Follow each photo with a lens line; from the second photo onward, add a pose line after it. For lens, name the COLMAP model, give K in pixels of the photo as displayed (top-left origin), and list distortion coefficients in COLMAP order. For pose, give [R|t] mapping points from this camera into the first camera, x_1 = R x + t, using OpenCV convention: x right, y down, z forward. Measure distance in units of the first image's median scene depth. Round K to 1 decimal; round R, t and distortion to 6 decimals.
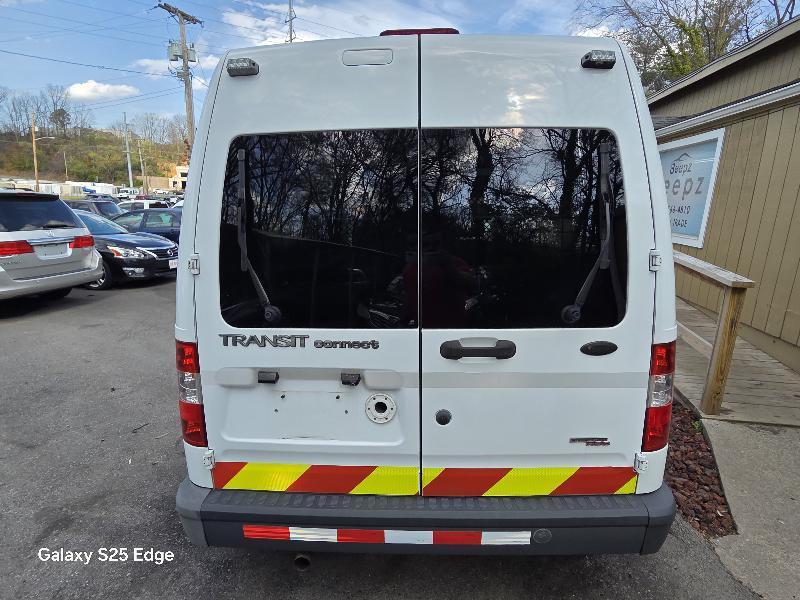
lens RADIAL K [[425.3, 0, 400.0], [0, 425.3, 300.0], [0, 0, 1]] dist [0.000255, 0.000746]
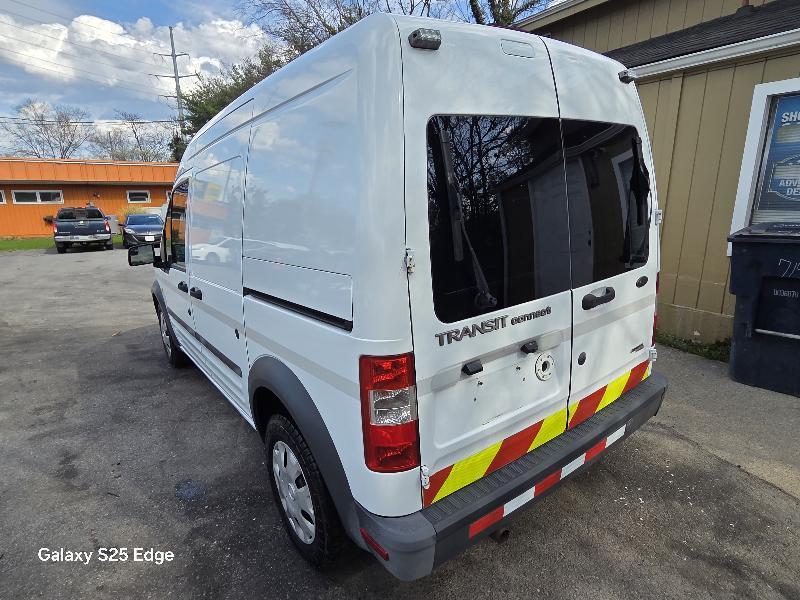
lens RADIAL K [[478.9, 0, 400.0], [0, 478.9, 300.0], [0, 0, 1]] dist [0.007001, 0.001920]
pose [[0.779269, -0.188035, 0.597815, -1.063342], [0.163835, 0.981876, 0.095273, -0.101395], [-0.604895, 0.023700, 0.795952, 0.222694]]
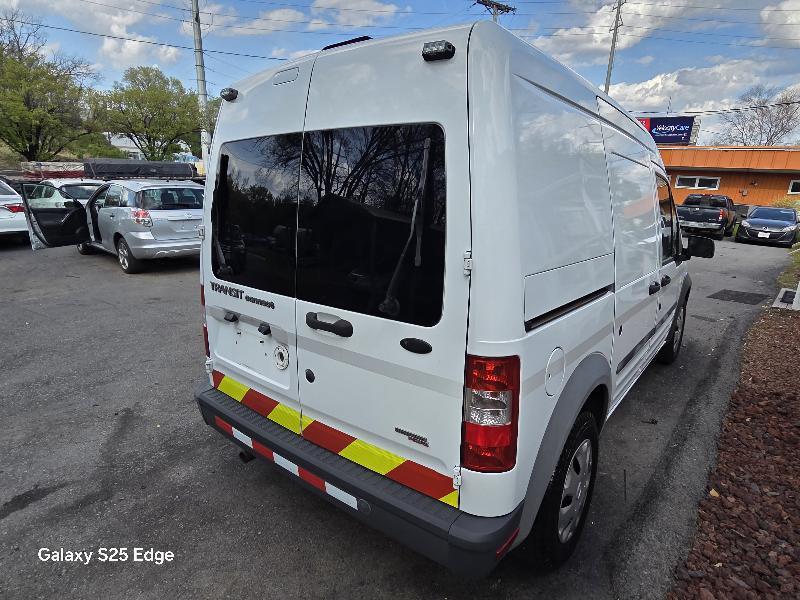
lens RADIAL K [[478.9, 0, 400.0], [0, 478.9, 300.0], [0, 0, 1]] dist [0.007001, 0.001920]
pose [[0.790647, 0.154982, -0.592332, 1.040352], [-0.122642, 0.987915, 0.094781, -0.089440], [0.599863, -0.002294, 0.800099, 0.079290]]
